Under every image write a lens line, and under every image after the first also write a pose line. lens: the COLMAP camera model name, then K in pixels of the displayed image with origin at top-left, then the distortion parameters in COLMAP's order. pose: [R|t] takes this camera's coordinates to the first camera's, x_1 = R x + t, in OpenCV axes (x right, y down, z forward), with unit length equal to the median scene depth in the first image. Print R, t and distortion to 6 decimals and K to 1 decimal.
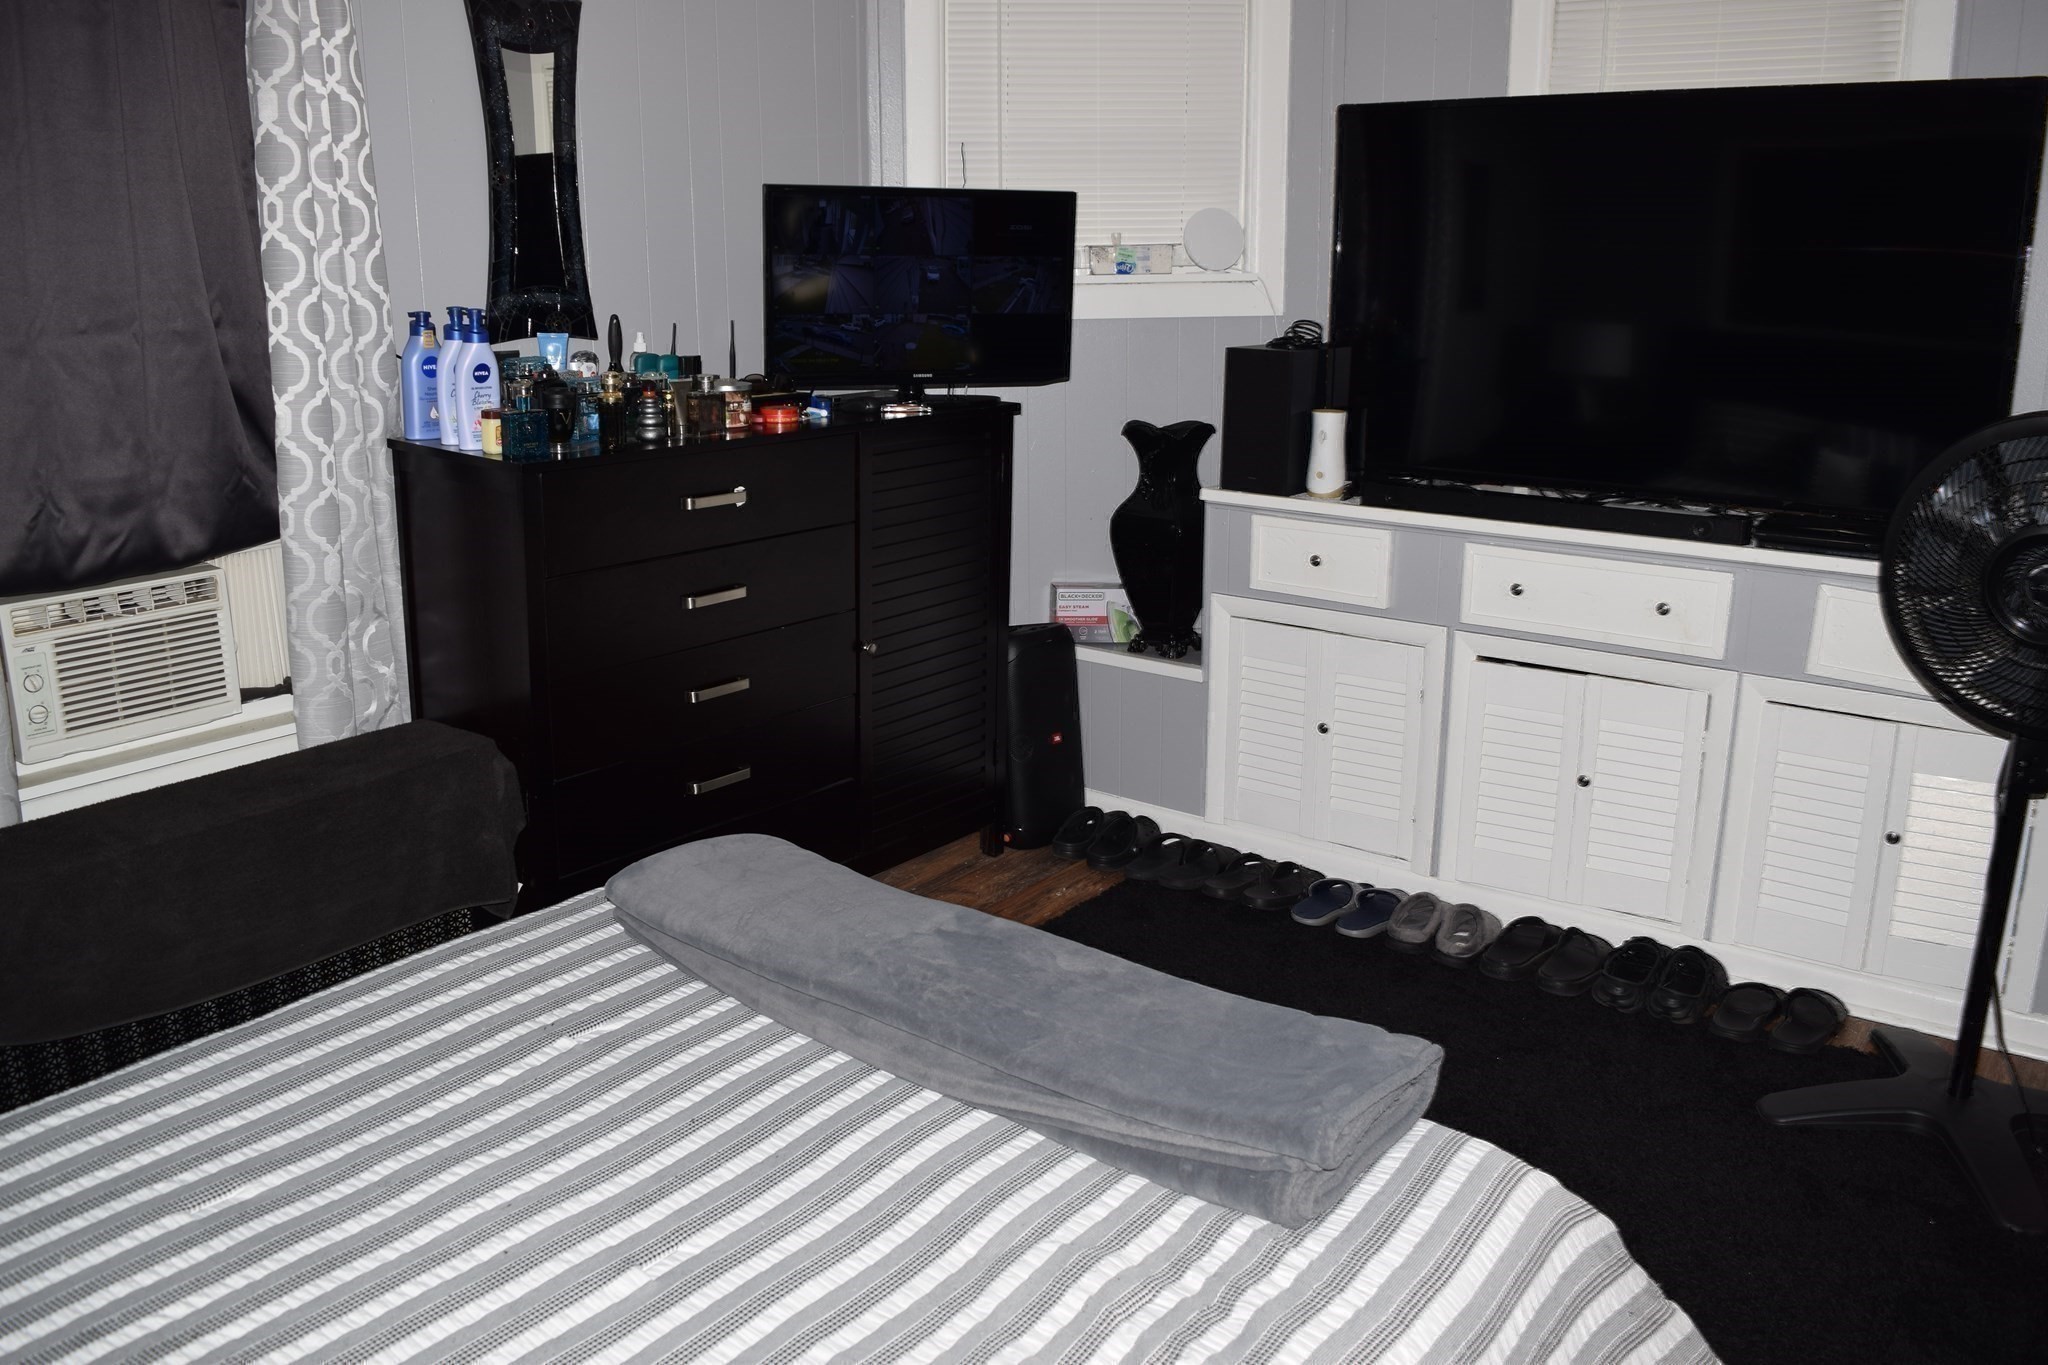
lens RADIAL K [[1621.2, 0, 1021.5], [0, 1621.2, 679.6], [0, 0, 1]] dist [-0.097176, 0.025905]
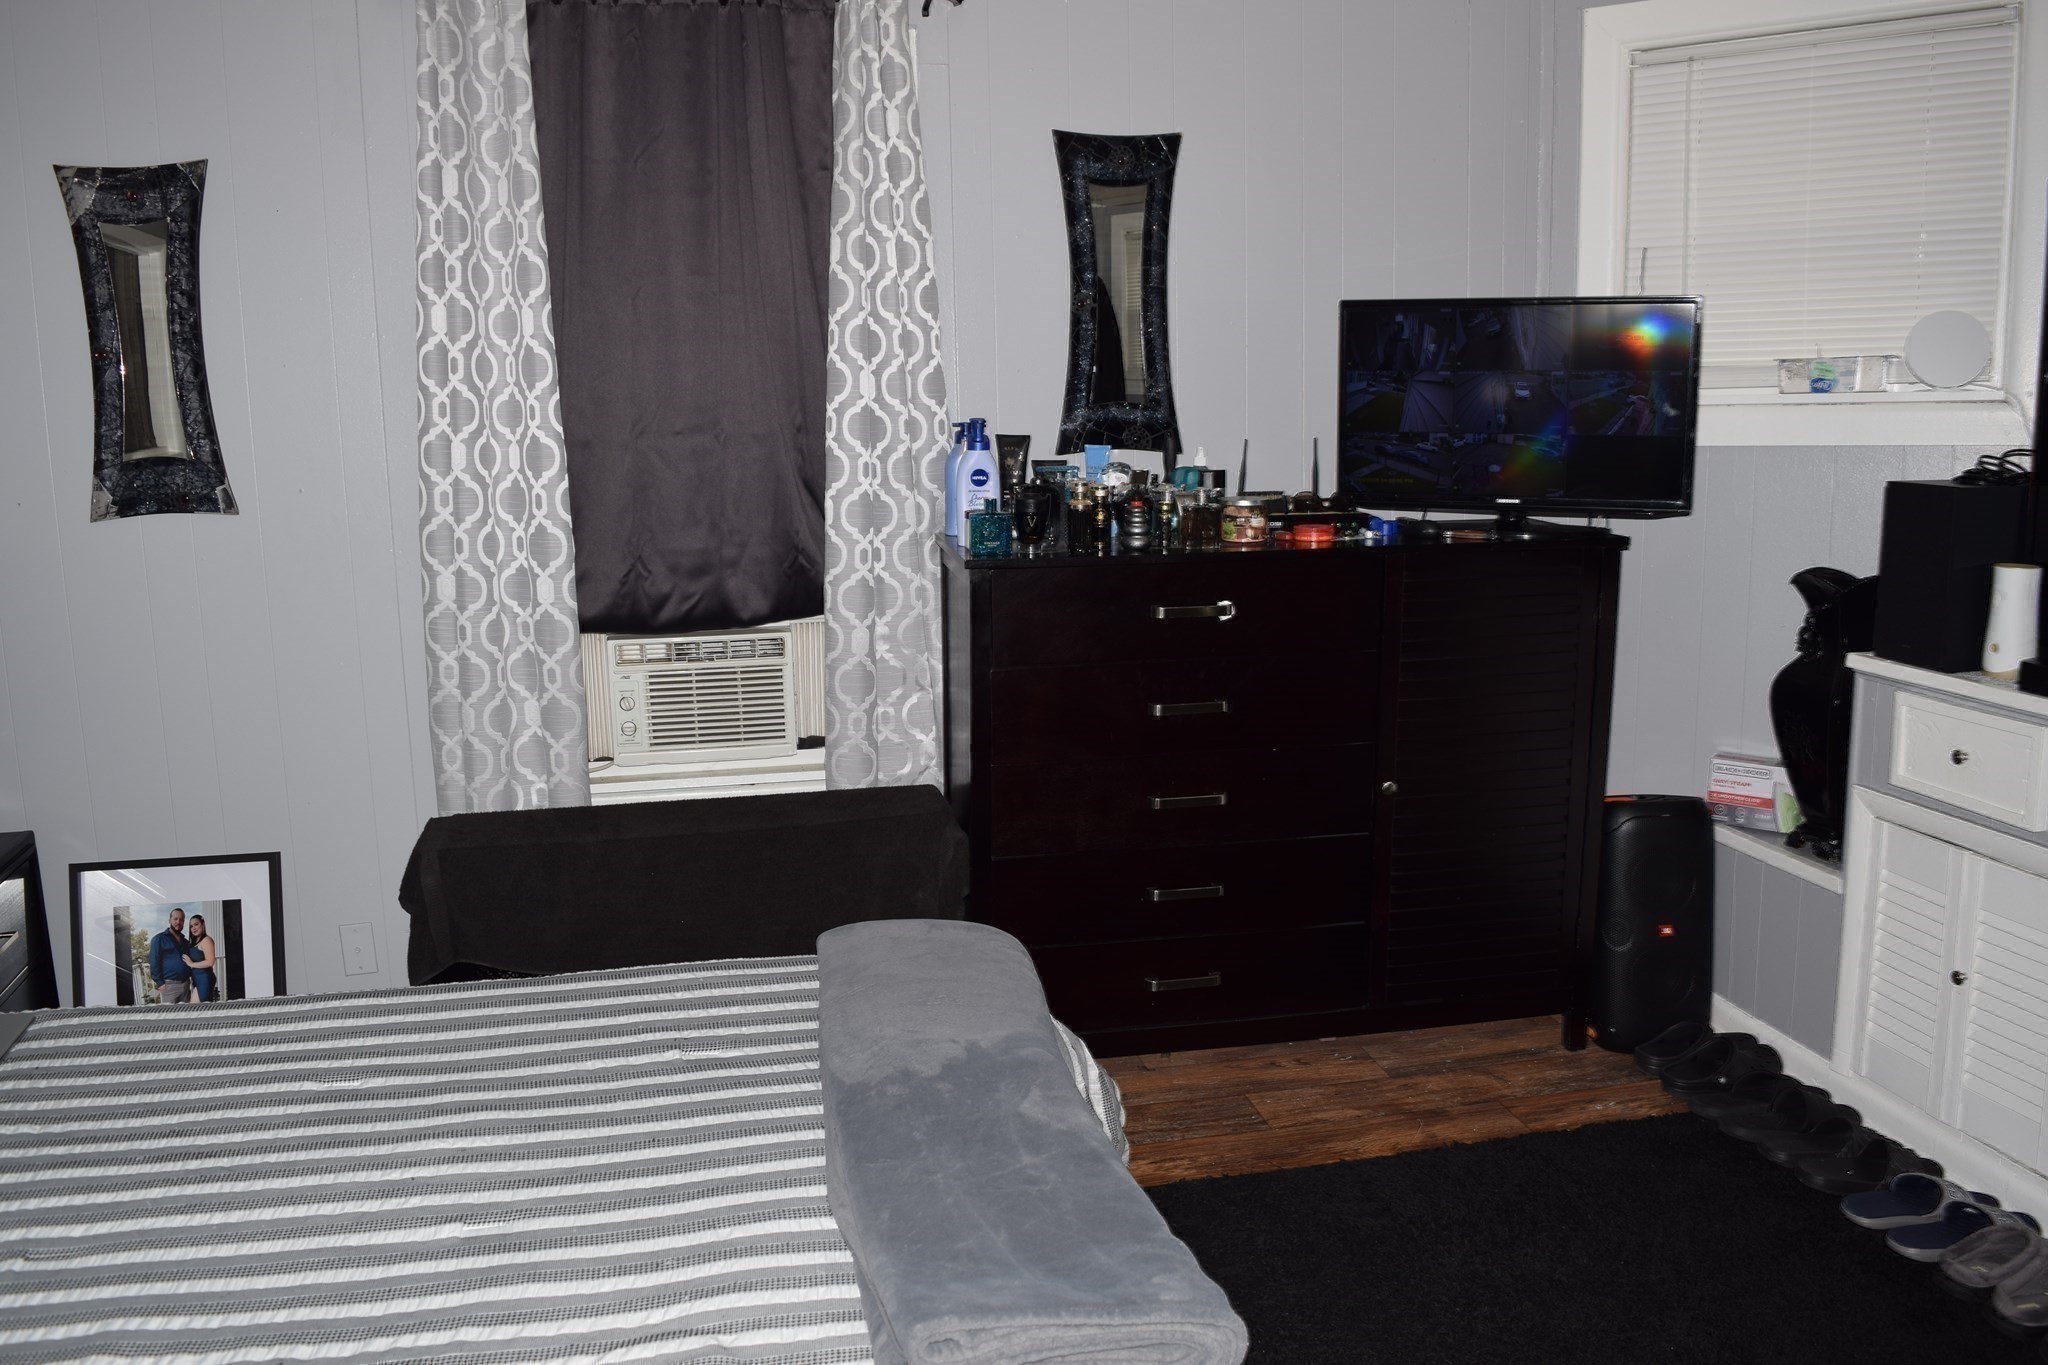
lens RADIAL K [[1621.2, 0, 1023.4], [0, 1621.2, 683.3], [0, 0, 1]] dist [-0.097176, 0.025905]
pose [[0.750361, 0.100936, -0.653276, 0.348289], [-0.152672, 0.988016, -0.022705, -0.024860], [0.643156, 0.116774, 0.756779, 0.154259]]
